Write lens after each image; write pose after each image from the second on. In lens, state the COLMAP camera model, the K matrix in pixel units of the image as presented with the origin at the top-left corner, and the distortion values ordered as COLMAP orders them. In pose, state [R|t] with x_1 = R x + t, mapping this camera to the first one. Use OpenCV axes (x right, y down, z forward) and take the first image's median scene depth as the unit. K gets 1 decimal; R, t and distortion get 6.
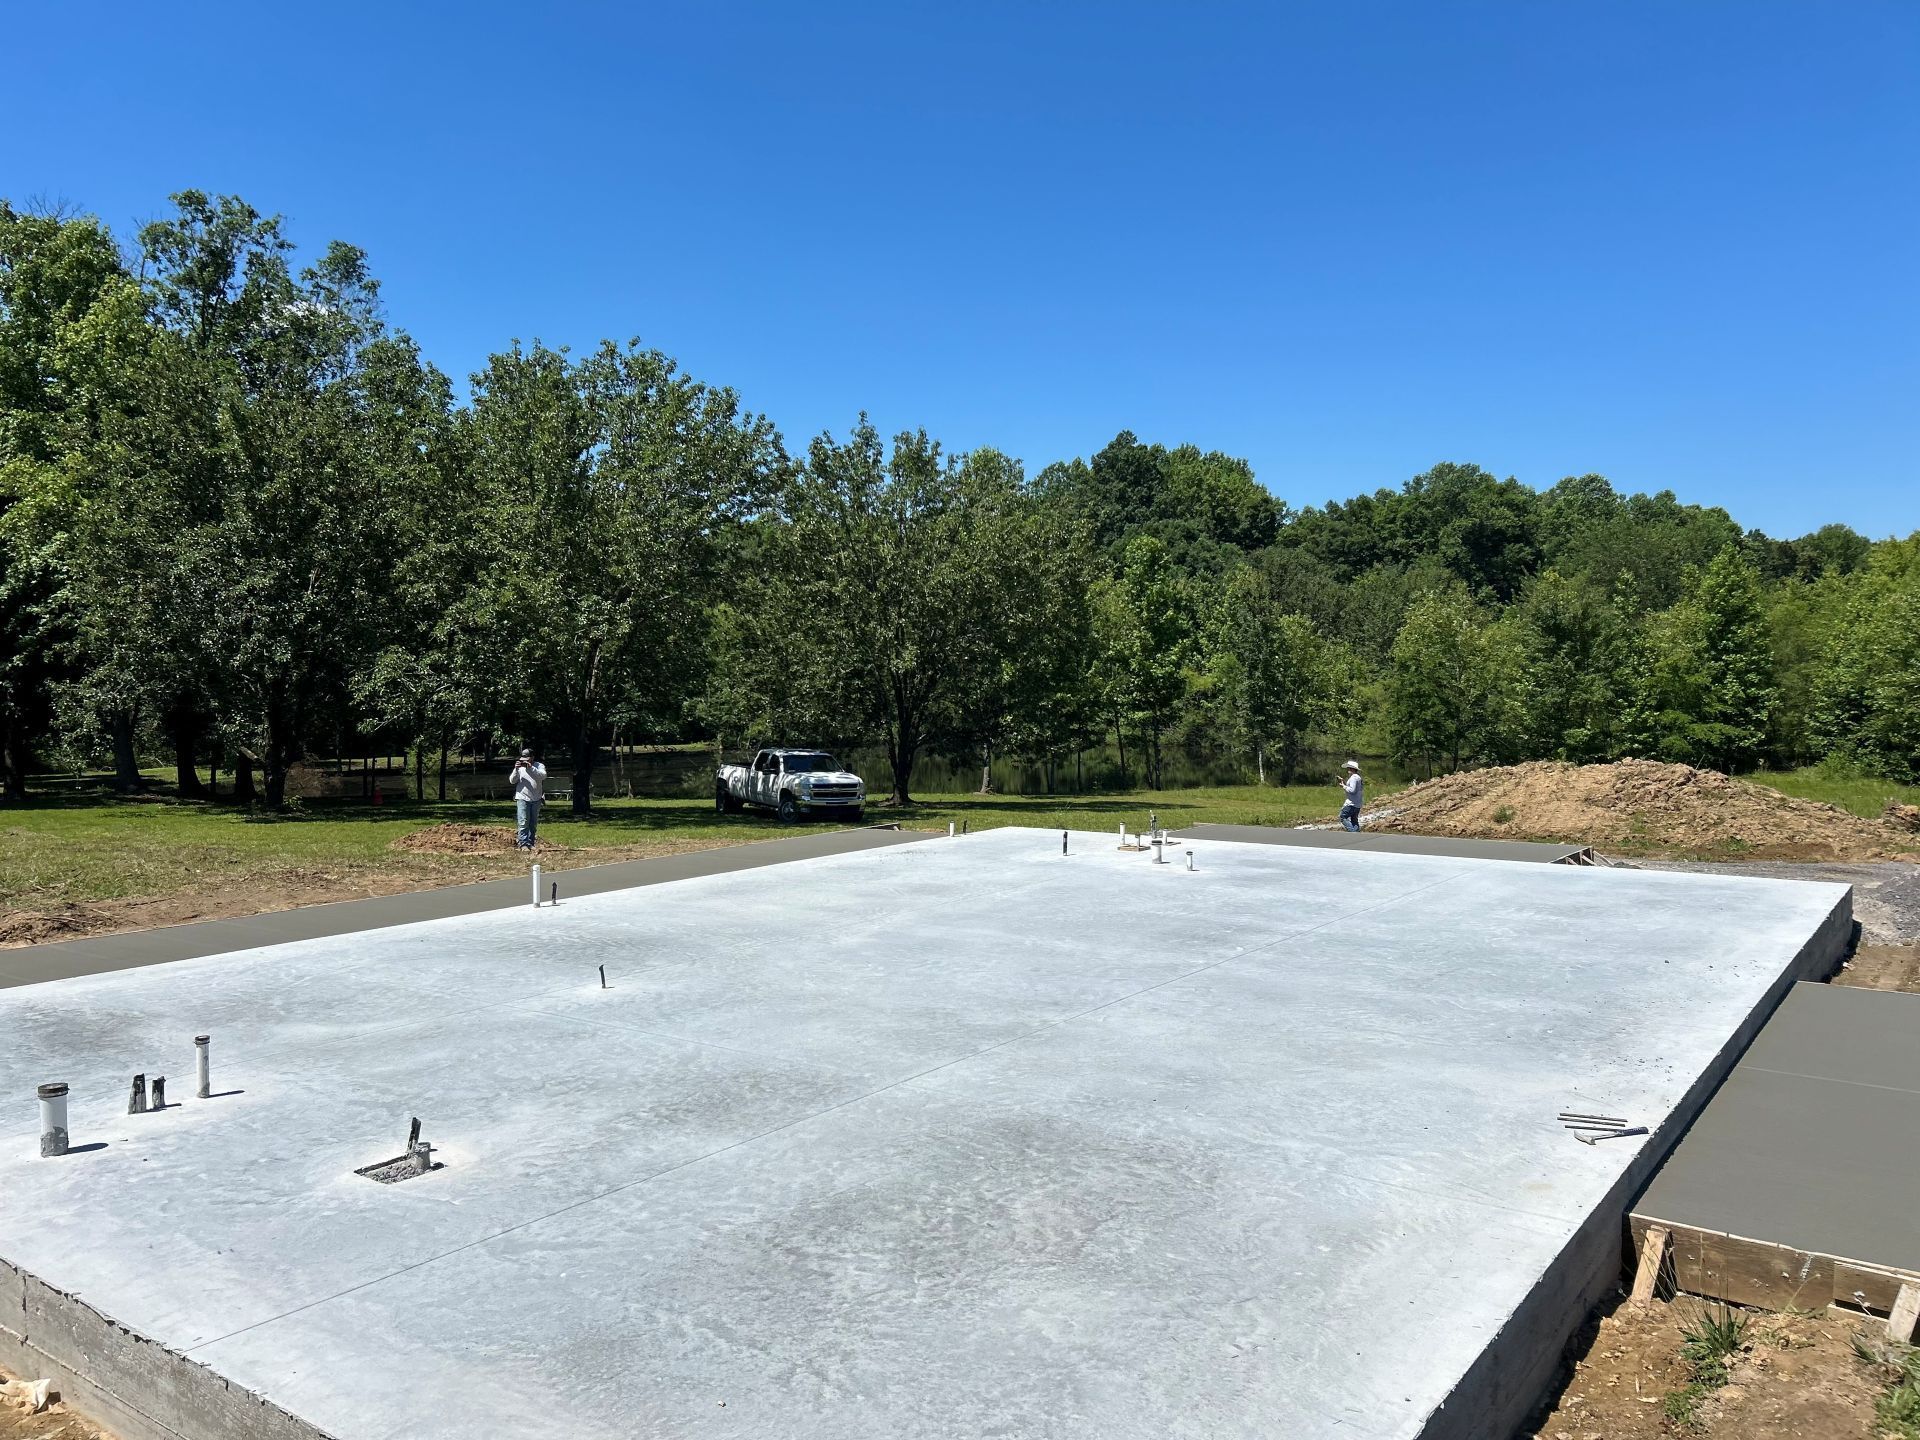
lens RADIAL K [[1431.4, 0, 959.1], [0, 1431.4, 718.3], [0, 0, 1]] dist [0.102464, -0.104482]
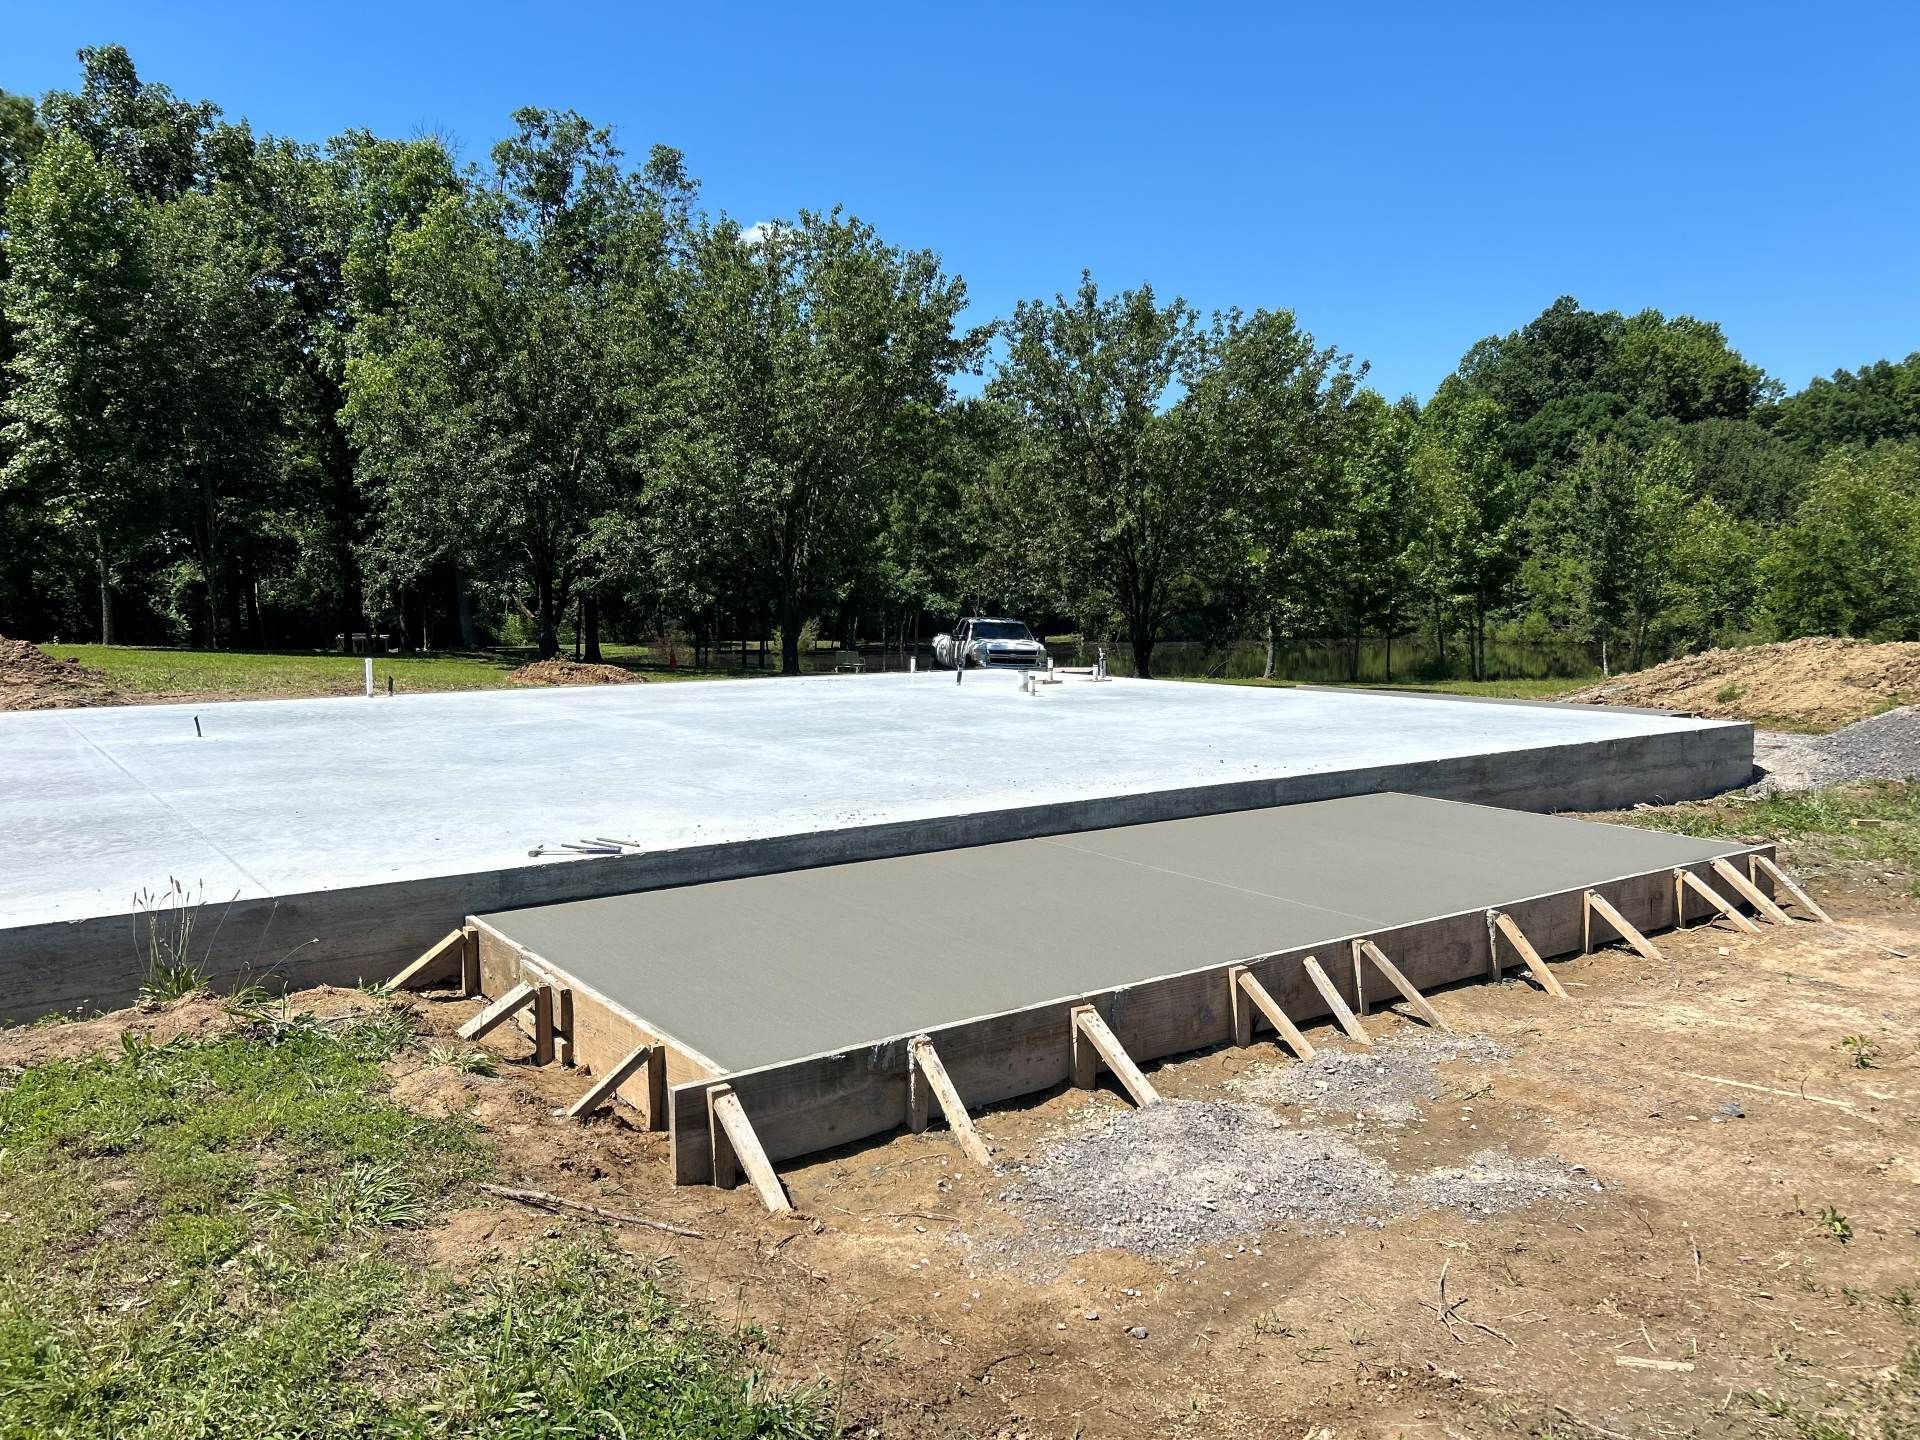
lens RADIAL K [[1450.2, 0, 964.3], [0, 1450.2, 713.5], [0, 0, 1]] dist [0.053764, -0.052188]
pose [[0.954554, 0.032416, -0.296270, 0.100919], [-0.013791, 0.997807, 0.064743, 0.014269], [0.297719, -0.057714, 0.952907, 0.017647]]
